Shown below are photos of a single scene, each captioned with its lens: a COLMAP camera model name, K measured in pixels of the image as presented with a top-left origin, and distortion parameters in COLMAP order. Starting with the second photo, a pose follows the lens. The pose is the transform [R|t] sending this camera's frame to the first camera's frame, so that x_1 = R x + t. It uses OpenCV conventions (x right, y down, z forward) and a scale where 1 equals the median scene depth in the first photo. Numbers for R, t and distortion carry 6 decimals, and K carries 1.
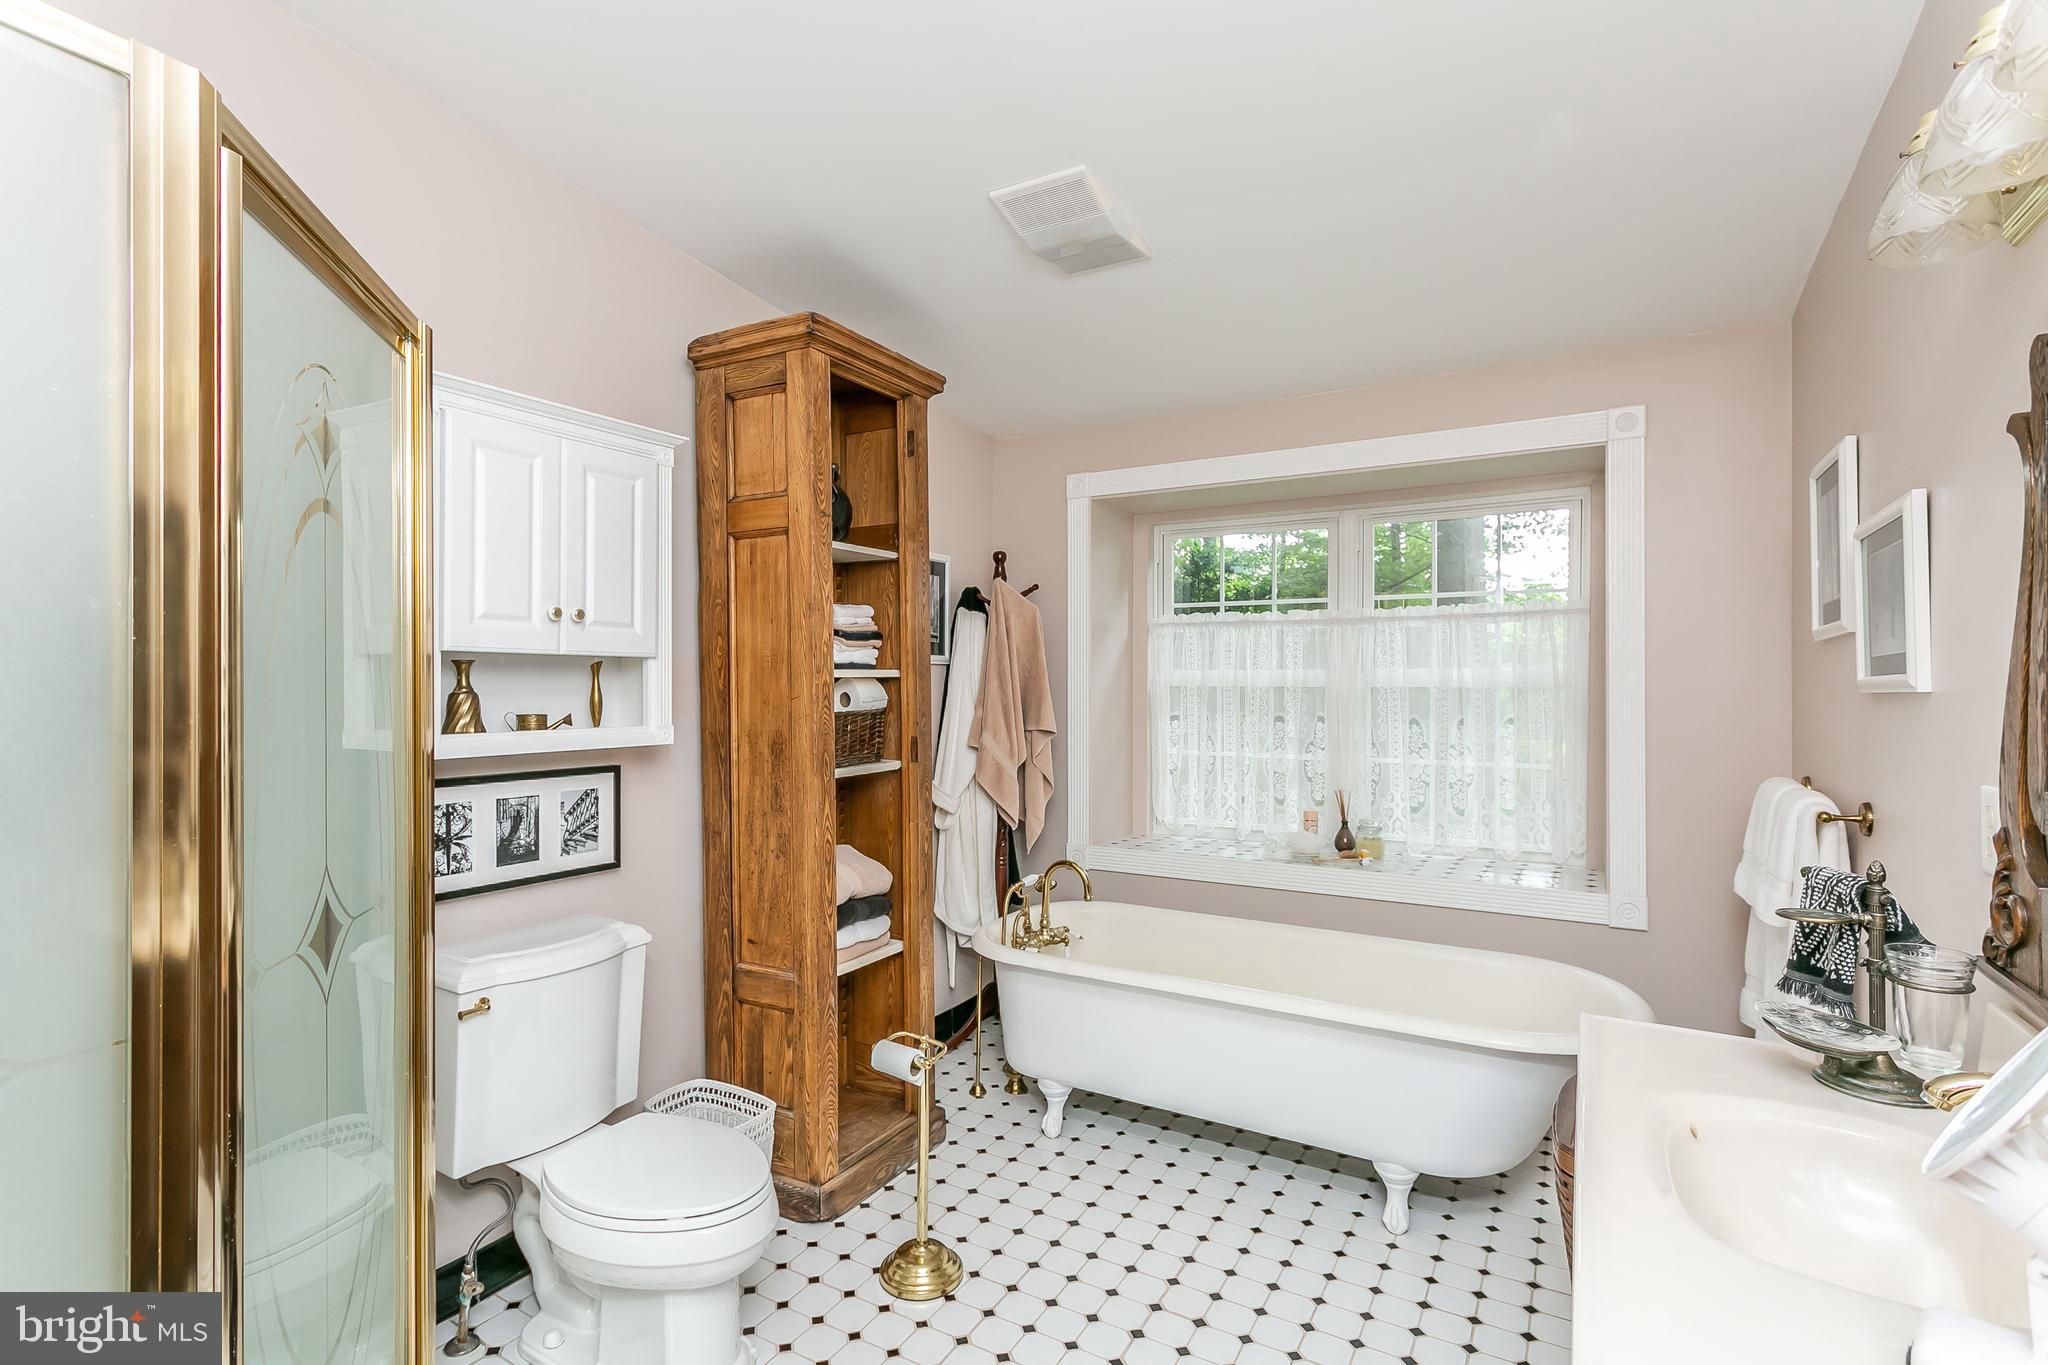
lens RADIAL K [[984.1, 0, 1013.5], [0, 984.1, 671.8], [0, 0, 1]] dist [-0.001802, -0.000699]
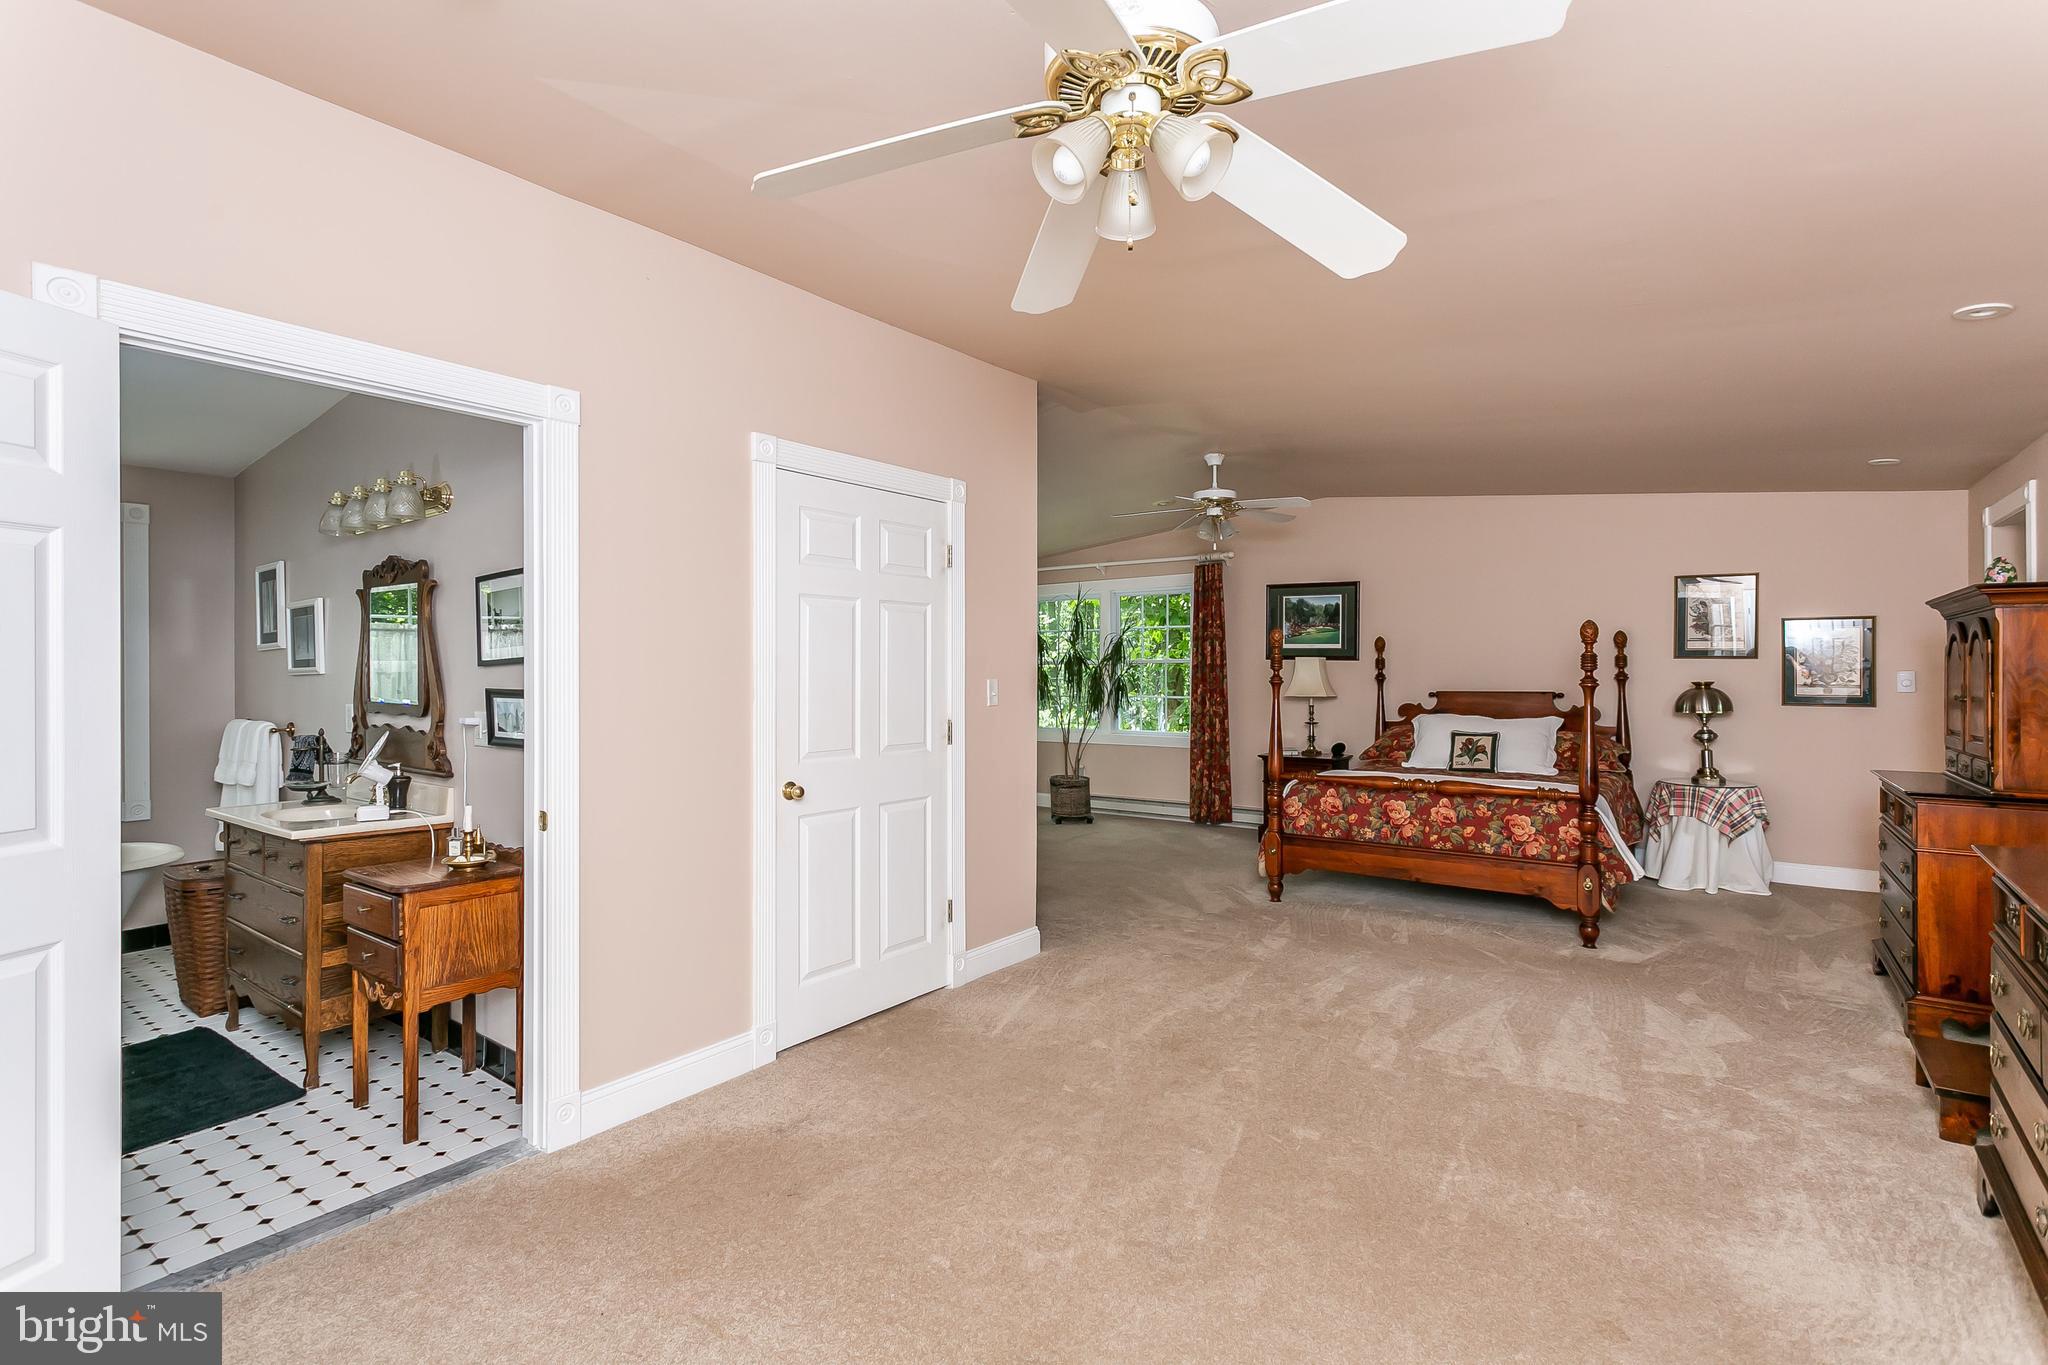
lens RADIAL K [[984.1, 0, 1013.5], [0, 984.1, 671.8], [0, 0, 1]] dist [-0.001802, -0.000699]
pose [[0.122272, -0.004700, 0.992485, -1.421913], [-0.006613, 0.999963, 0.005550, -0.011644], [-0.992475, -0.007242, 0.122237, -1.135977]]
